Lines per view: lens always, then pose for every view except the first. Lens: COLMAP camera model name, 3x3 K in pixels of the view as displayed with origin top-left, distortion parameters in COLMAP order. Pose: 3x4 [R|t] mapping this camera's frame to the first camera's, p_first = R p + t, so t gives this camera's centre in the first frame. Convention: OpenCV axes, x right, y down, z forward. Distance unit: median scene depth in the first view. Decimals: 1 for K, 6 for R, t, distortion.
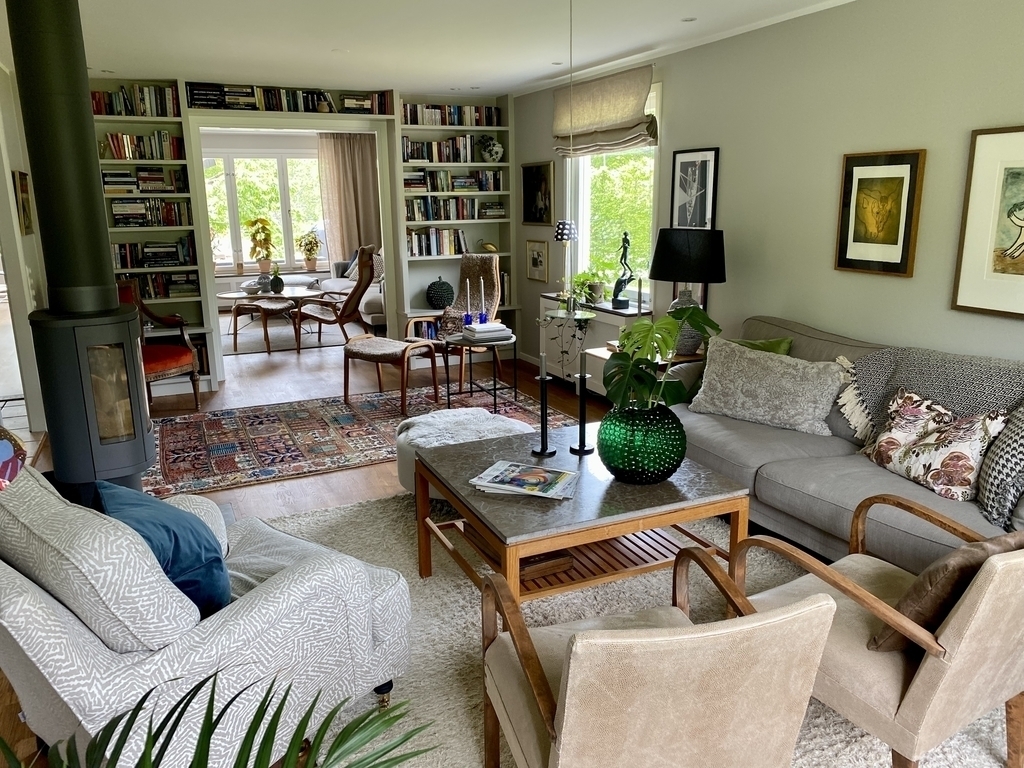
lens RADIAL K [[775.1, 0, 523.1], [0, 775.1, 377.9], [0, 0, 1]] dist [0.034916, -0.043417]
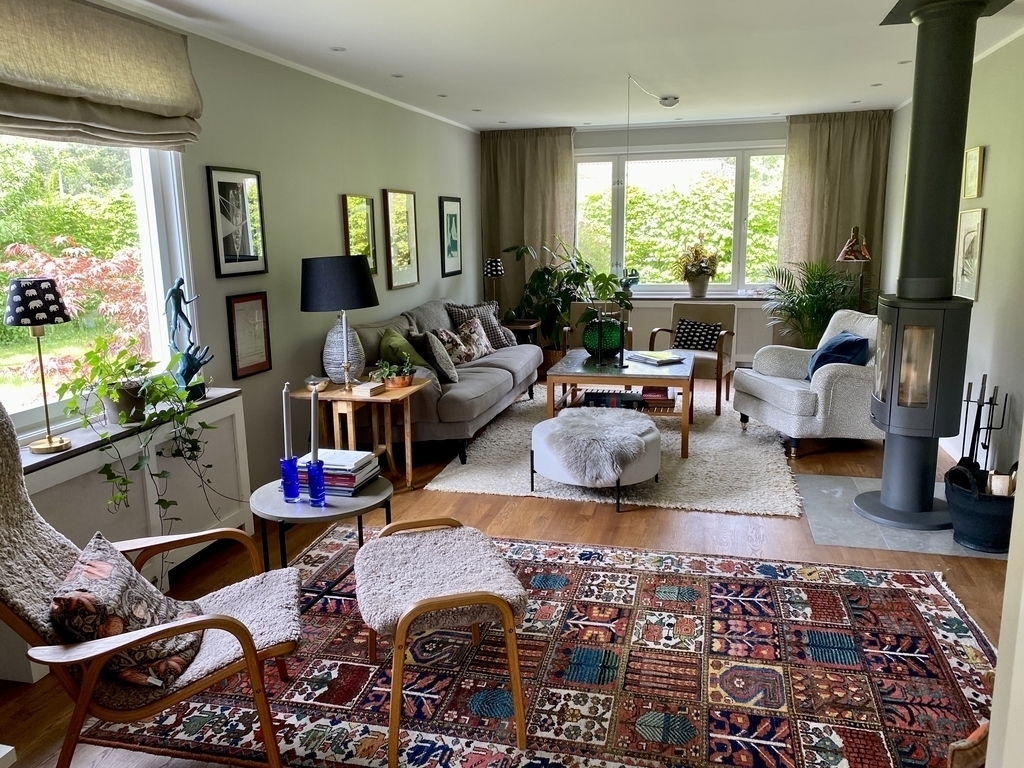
lens RADIAL K [[775.1, 0, 522.1], [0, 775.1, 386.9], [0, 0, 1]] dist [0.034916, -0.043417]
pose [[-0.772438, -0.102425, 0.626777, -0.544599], [0.175075, 0.914327, 0.365177, -0.325585], [-0.610482, 0.391810, -0.688329, 1.448734]]
